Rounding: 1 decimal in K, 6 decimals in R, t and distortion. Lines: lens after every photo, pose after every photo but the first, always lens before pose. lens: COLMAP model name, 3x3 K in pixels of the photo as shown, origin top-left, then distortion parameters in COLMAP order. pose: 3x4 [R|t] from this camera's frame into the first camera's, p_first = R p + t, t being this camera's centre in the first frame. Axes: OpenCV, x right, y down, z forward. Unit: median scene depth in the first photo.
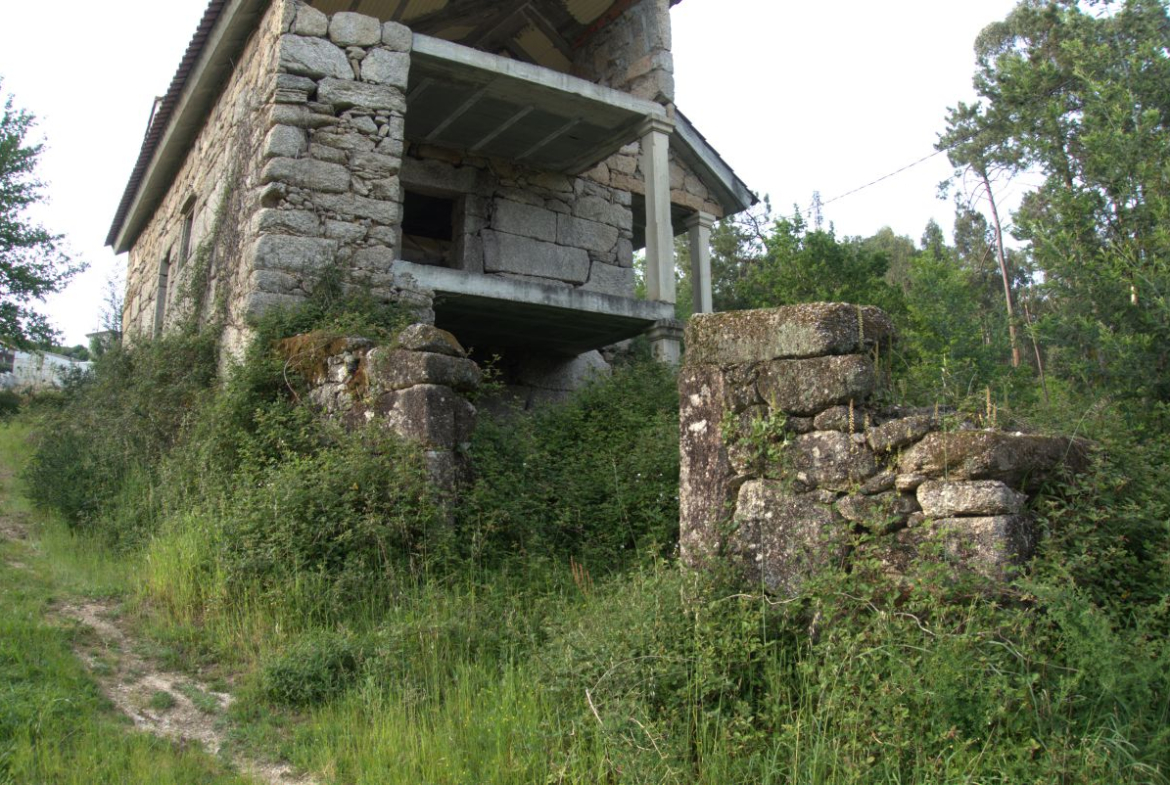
lens RADIAL K [[874.1, 0, 588.4], [0, 874.1, 400.0], [0, 0, 1]] dist [-0.340791, 0.169714]
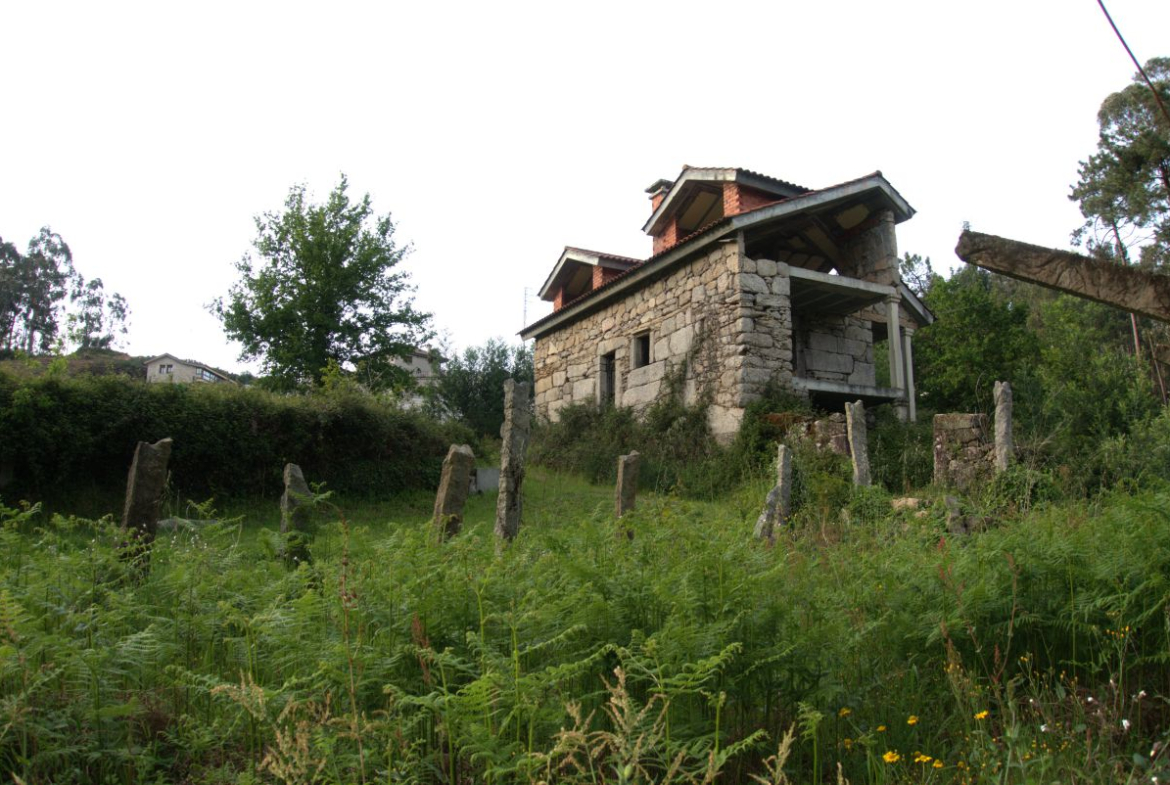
lens RADIAL K [[882.1, 0, 585.0], [0, 882.1, 392.5], [0, 0, 1]] dist [-0.353746, 0.192186]
pose [[0.984129, -0.012596, -0.177006, -0.366733], [0.006062, 0.999282, -0.037406, -0.038303], [0.177350, 0.035740, 0.983499, -1.392193]]
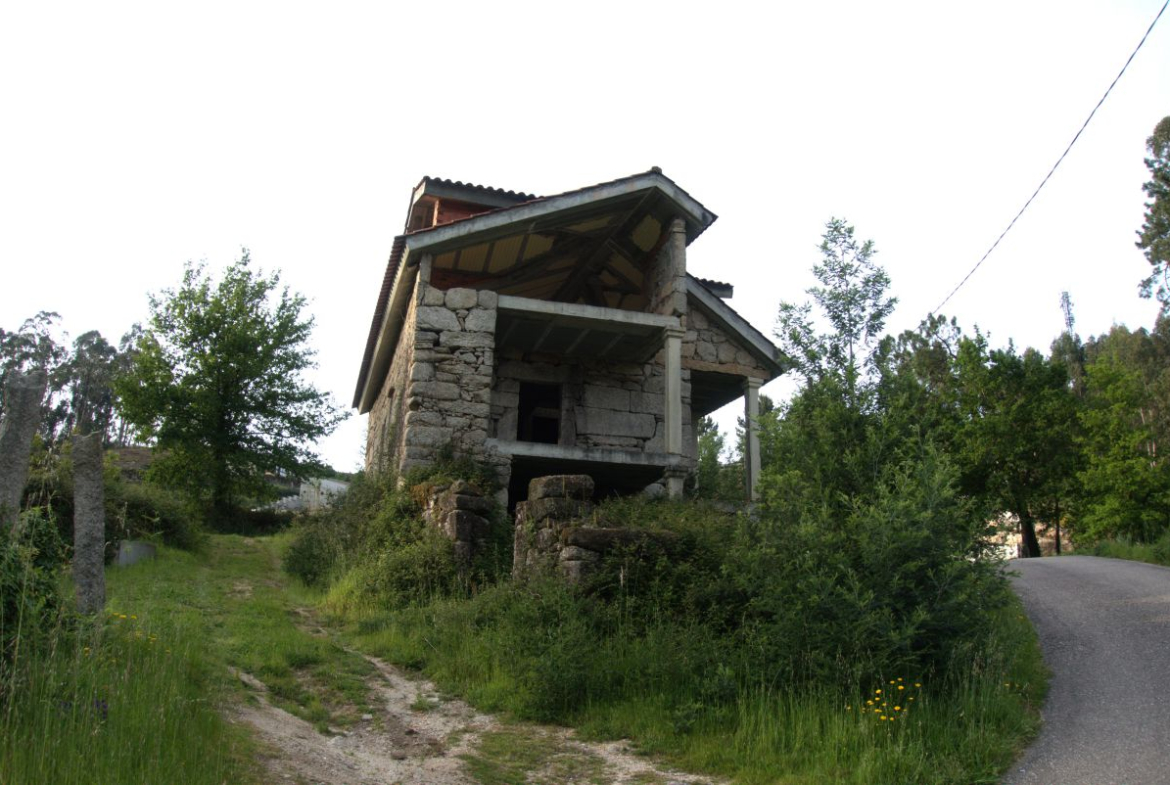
lens RADIAL K [[874.1, 0, 588.4], [0, 874.1, 400.0], [0, 0, 1]] dist [-0.340791, 0.169714]
pose [[0.946199, -0.054289, -0.318999, 0.536213], [0.009524, 0.990071, -0.140248, 0.009440], [0.323445, 0.129664, 0.937321, -0.603927]]
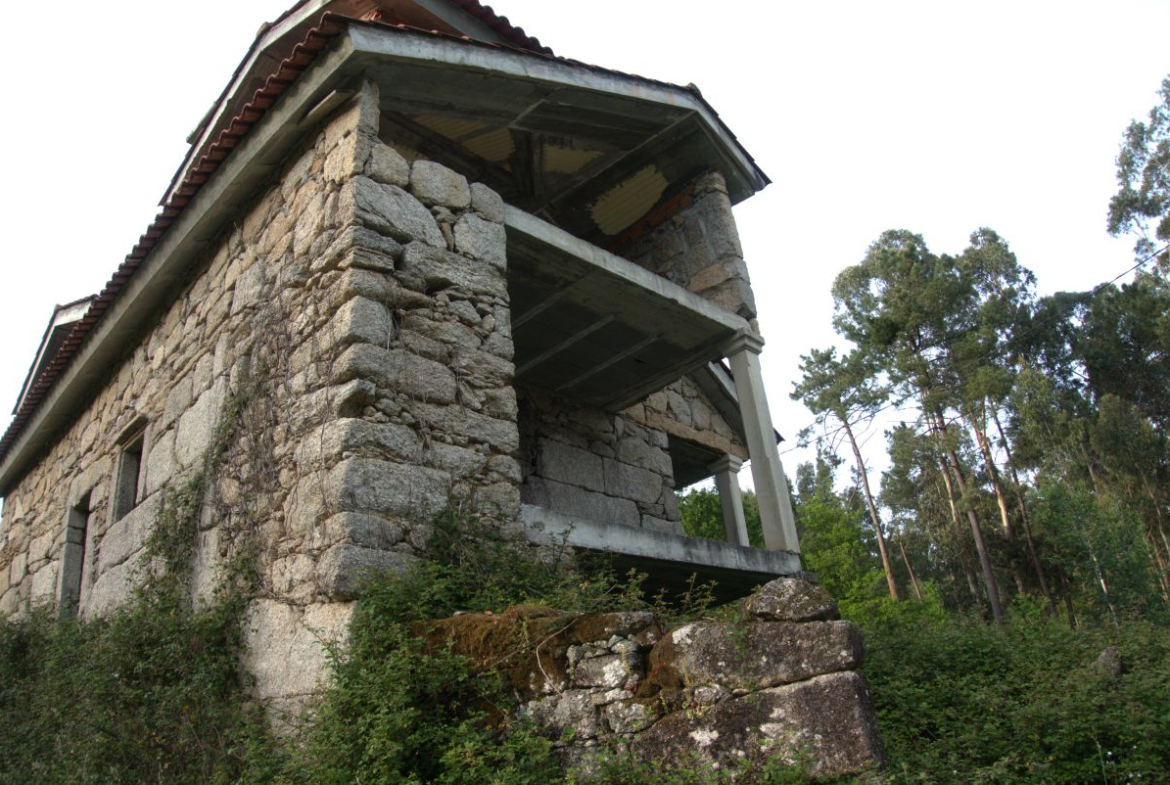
lens RADIAL K [[874.1, 0, 588.4], [0, 874.1, 400.0], [0, 0, 1]] dist [-0.340791, 0.169714]
pose [[0.978297, -0.010057, 0.206962, -0.321426], [0.073462, 0.950775, -0.301049, -0.026743], [-0.193746, 0.309720, 0.930879, 0.300060]]
